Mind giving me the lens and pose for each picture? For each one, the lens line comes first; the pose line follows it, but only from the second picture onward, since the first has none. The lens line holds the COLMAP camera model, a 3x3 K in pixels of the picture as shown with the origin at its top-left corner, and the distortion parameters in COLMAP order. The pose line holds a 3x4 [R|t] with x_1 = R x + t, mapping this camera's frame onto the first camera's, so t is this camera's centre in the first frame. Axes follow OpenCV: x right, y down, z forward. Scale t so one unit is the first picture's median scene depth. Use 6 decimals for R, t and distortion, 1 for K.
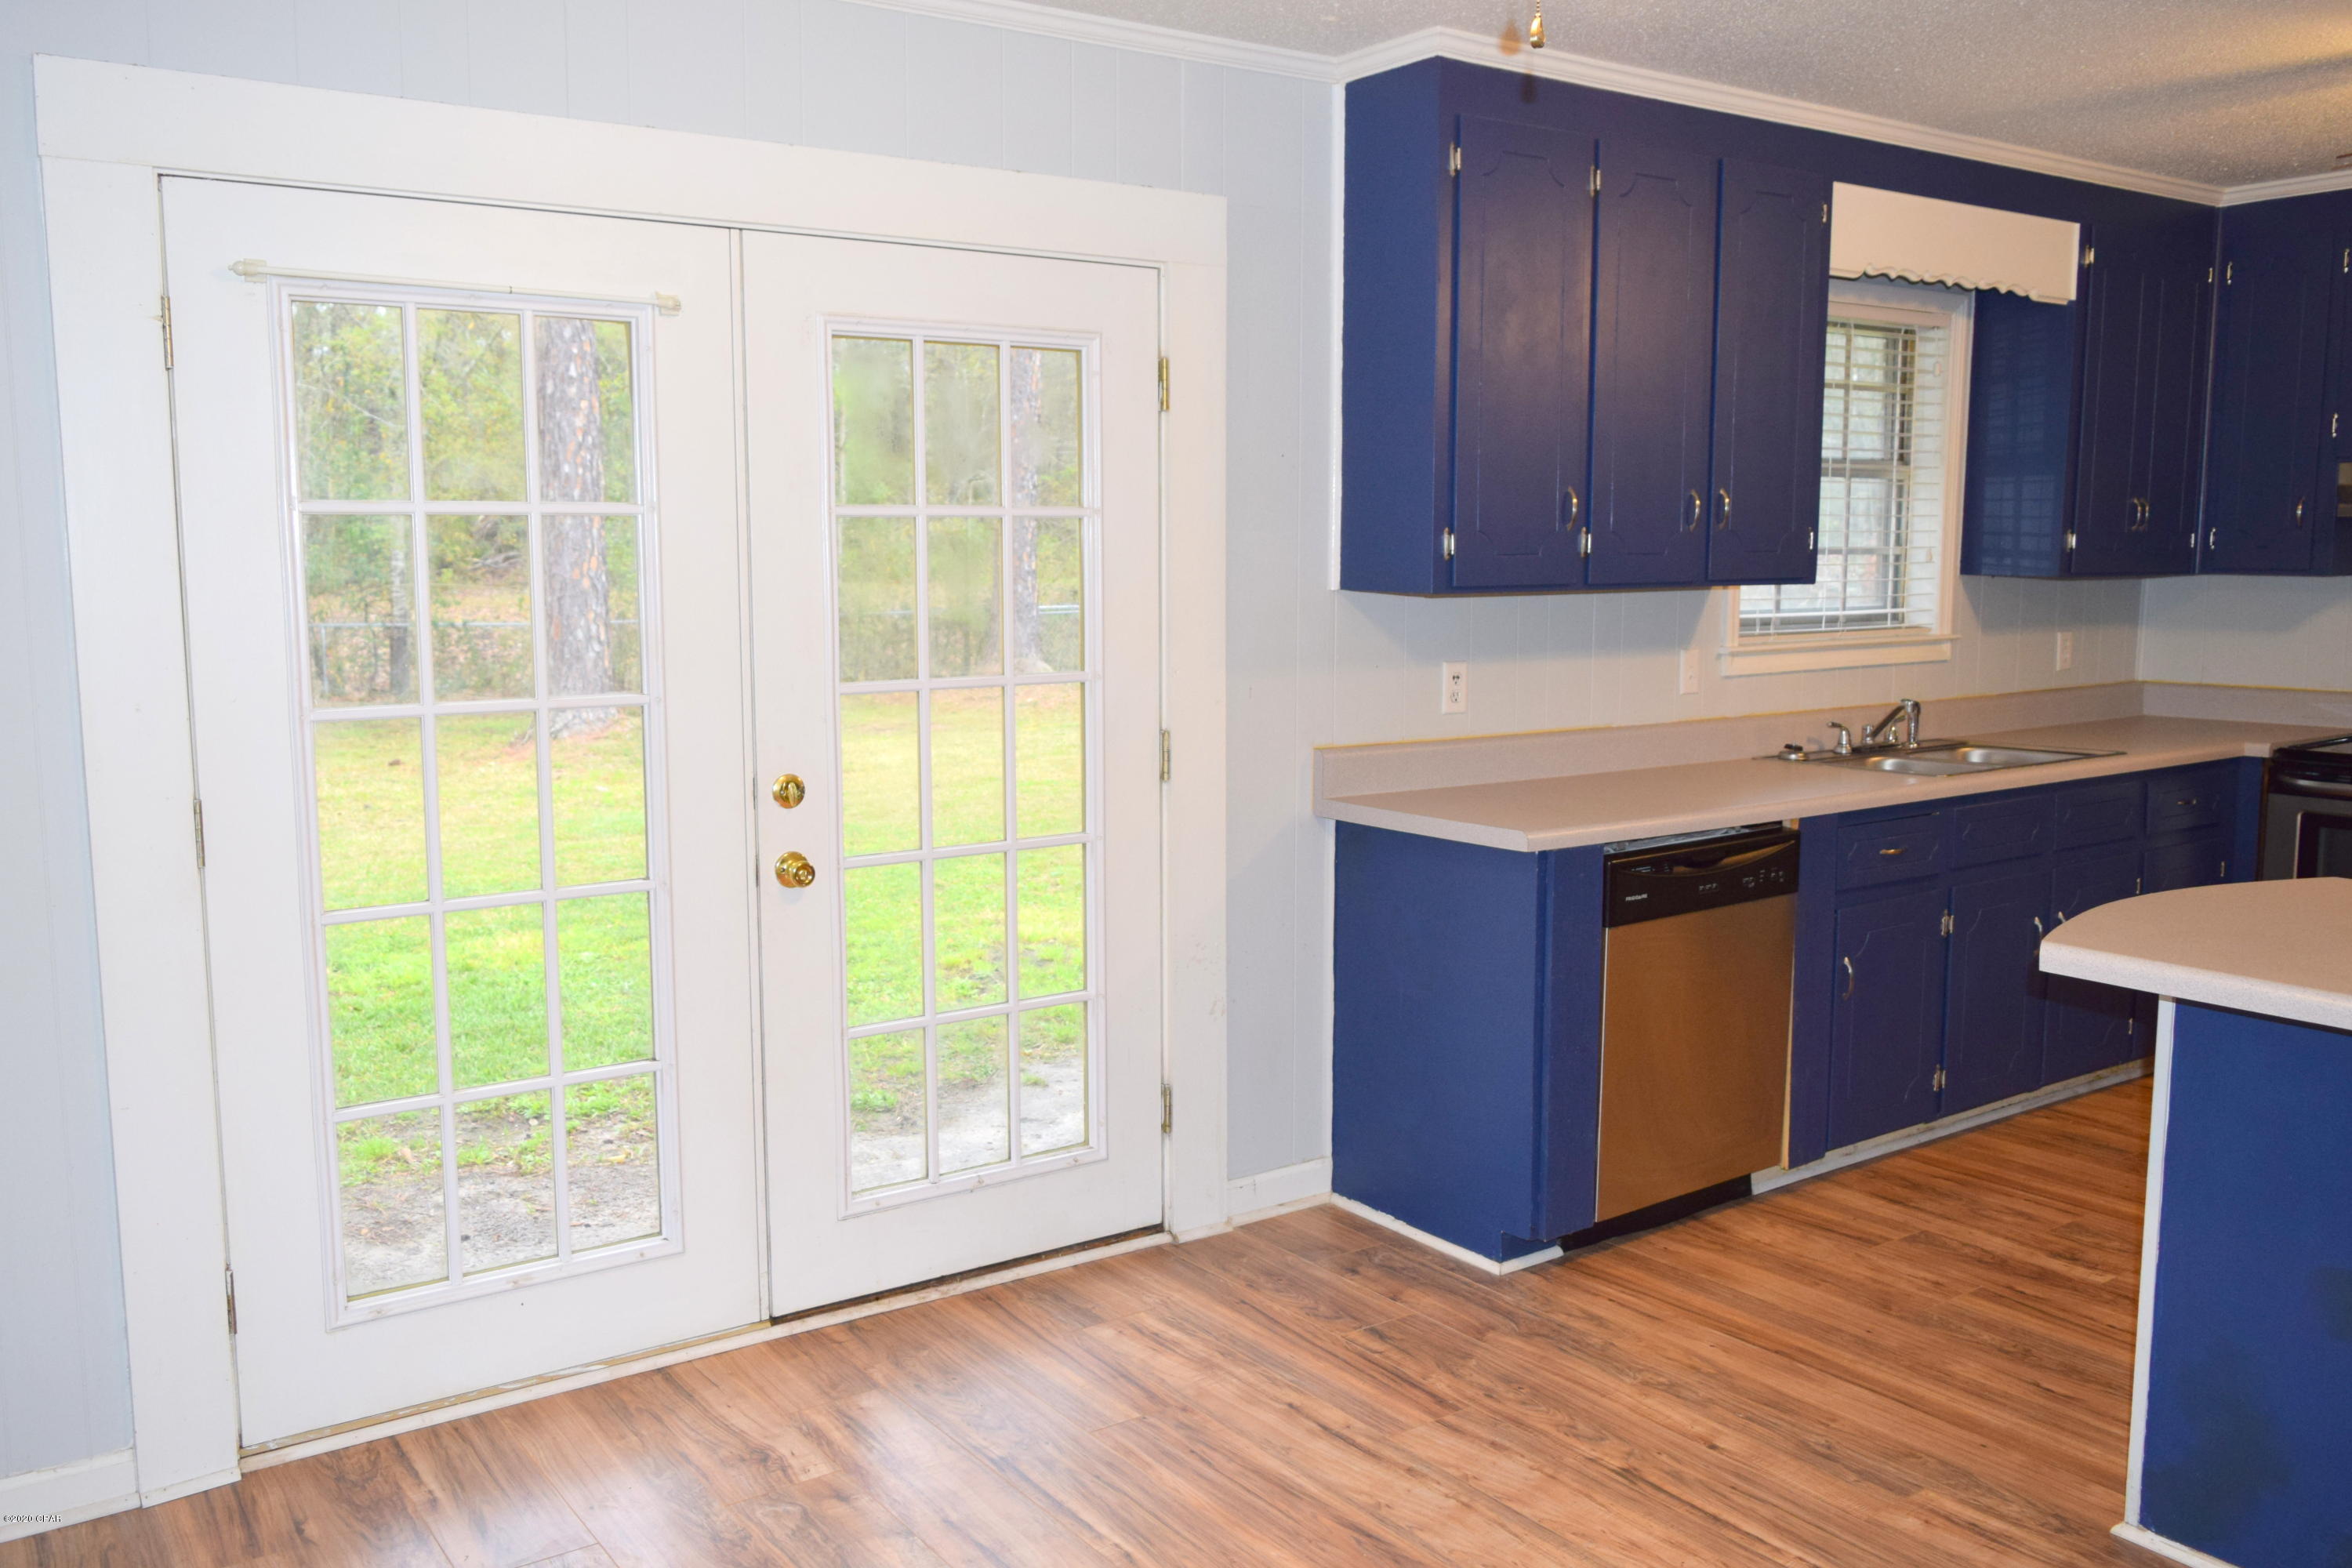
lens RADIAL K [[1951.8, 0, 1176.0], [0, 1951.8, 784.0], [0, 0, 1]] dist [0.005981, 0.003820]
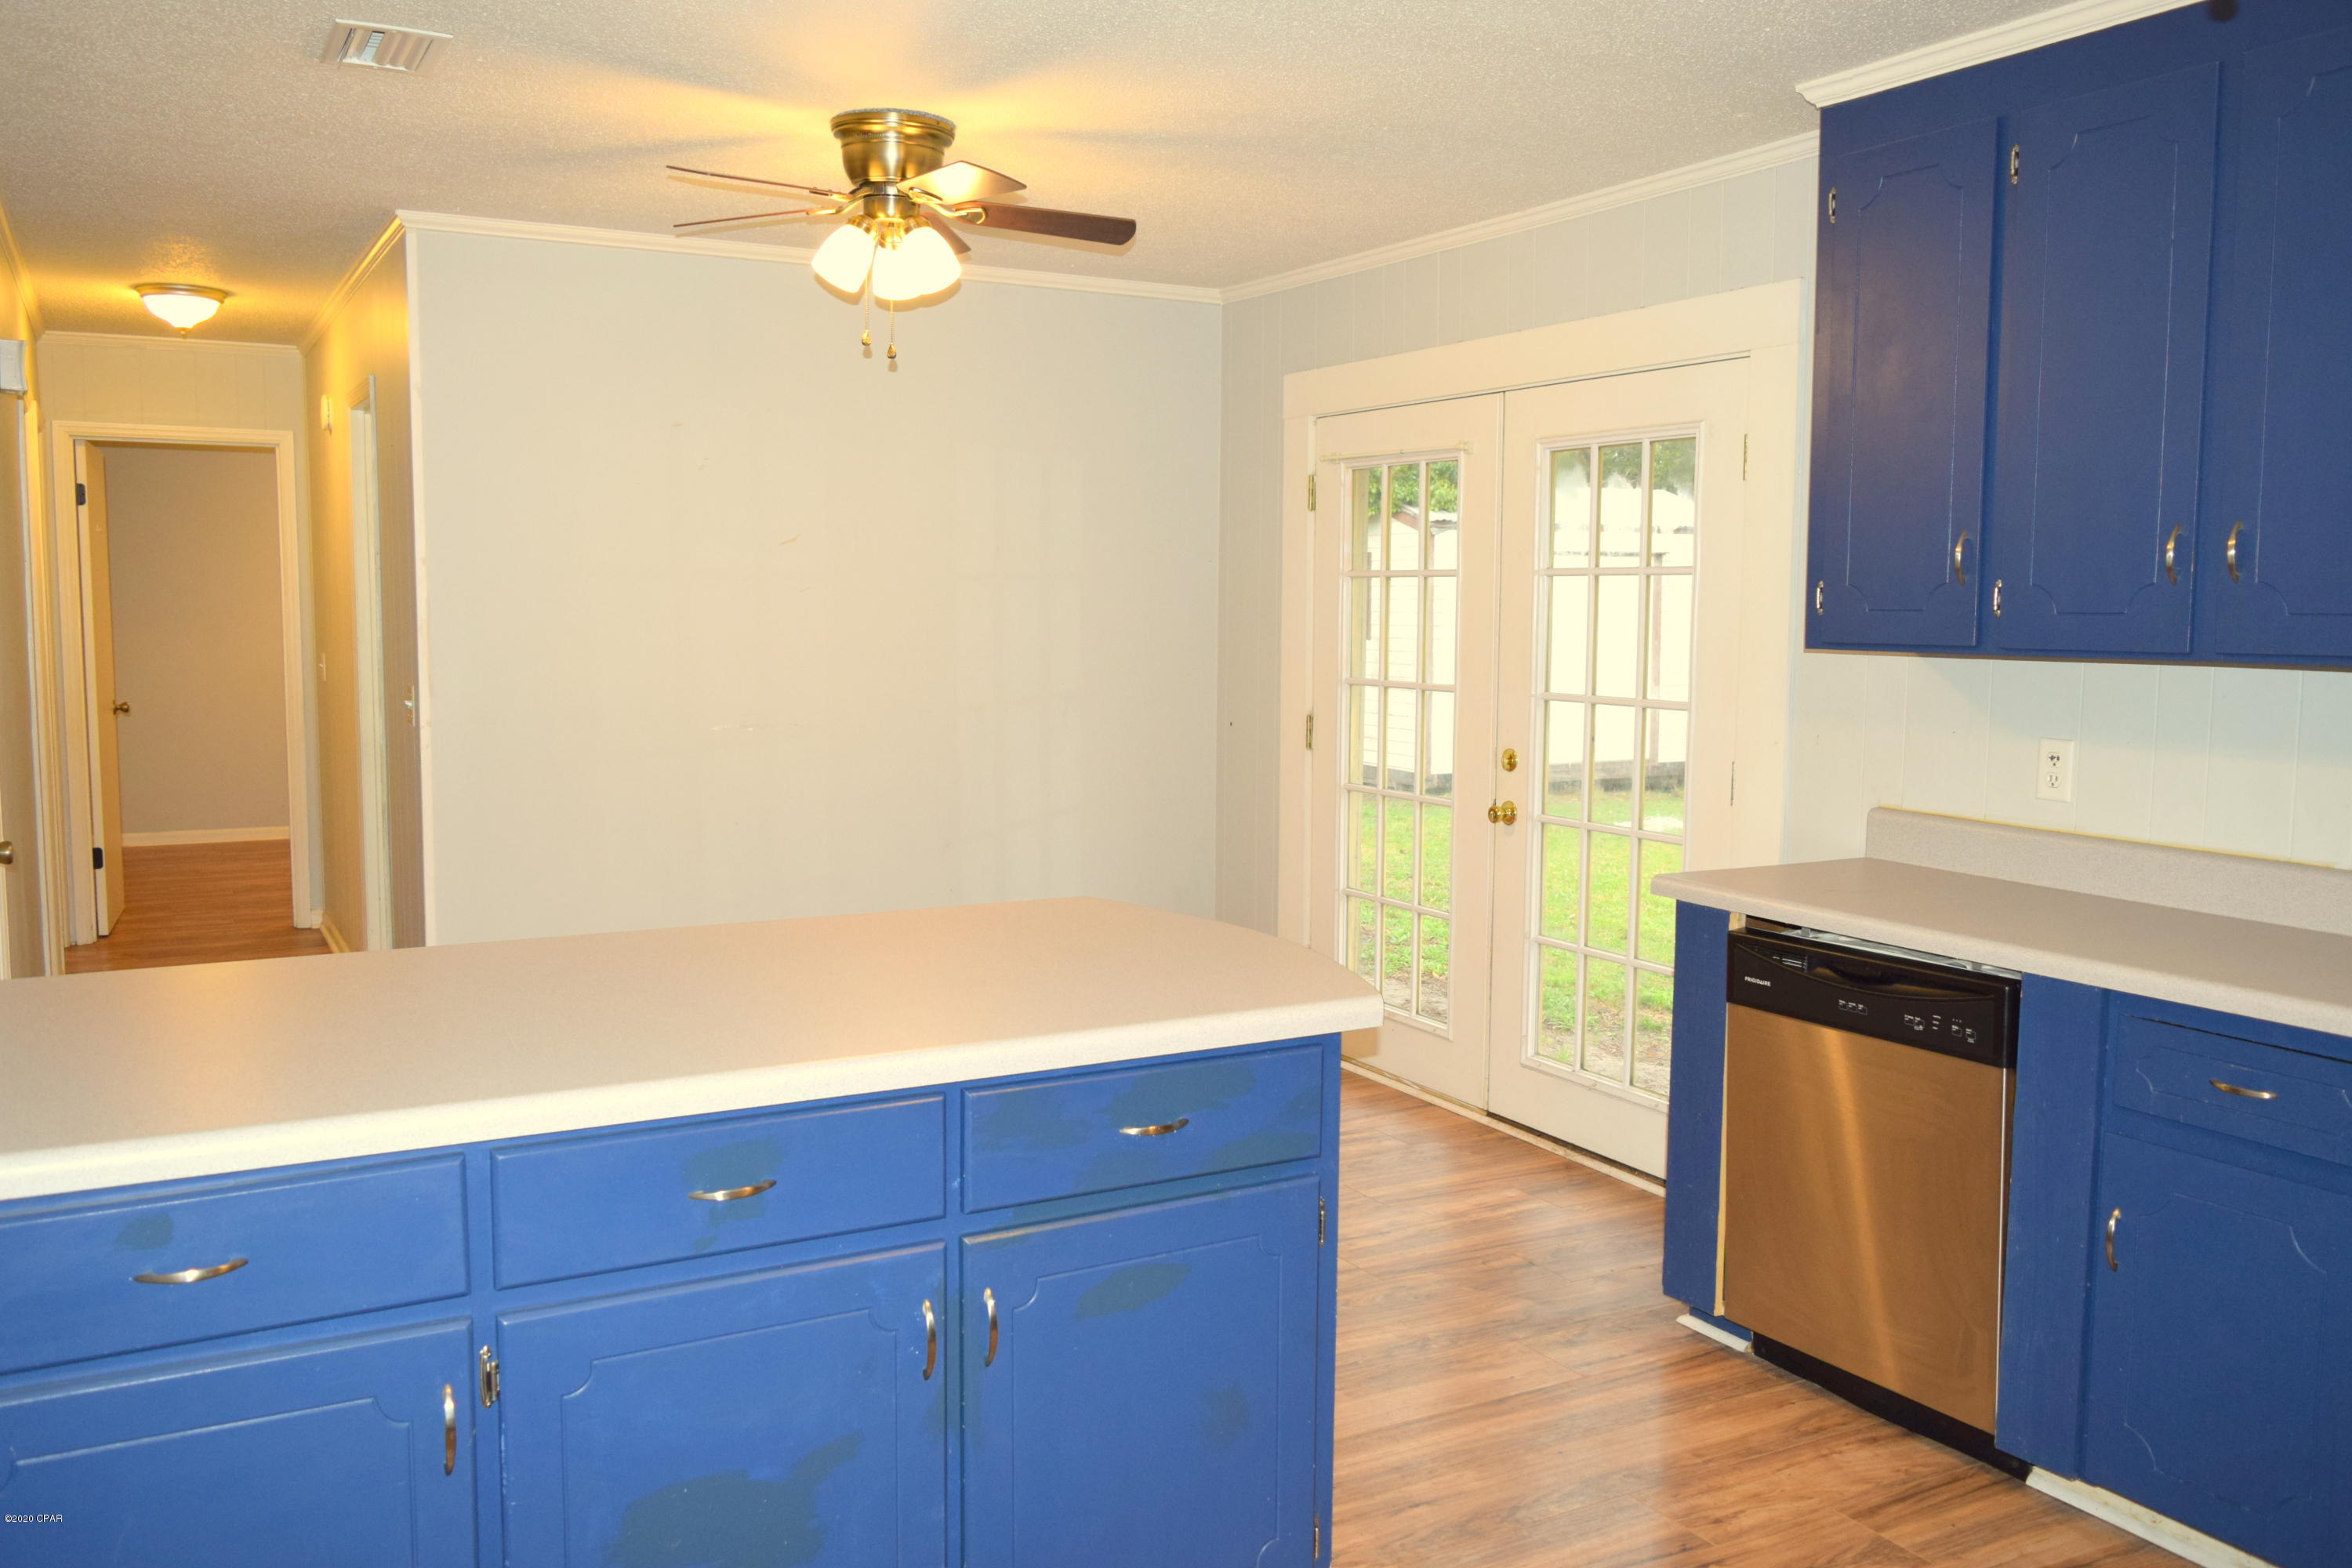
lens RADIAL K [[1881.9, 0, 1176.0], [0, 1881.9, 784.0], [0, 0, 1]] dist [-0.006159, -0.002506]
pose [[-0.109902, 0.100037, -0.988895, 1.033739], [-0.130855, 0.984806, 0.114166, -0.090309], [0.985291, 0.141949, -0.095142, 0.733270]]
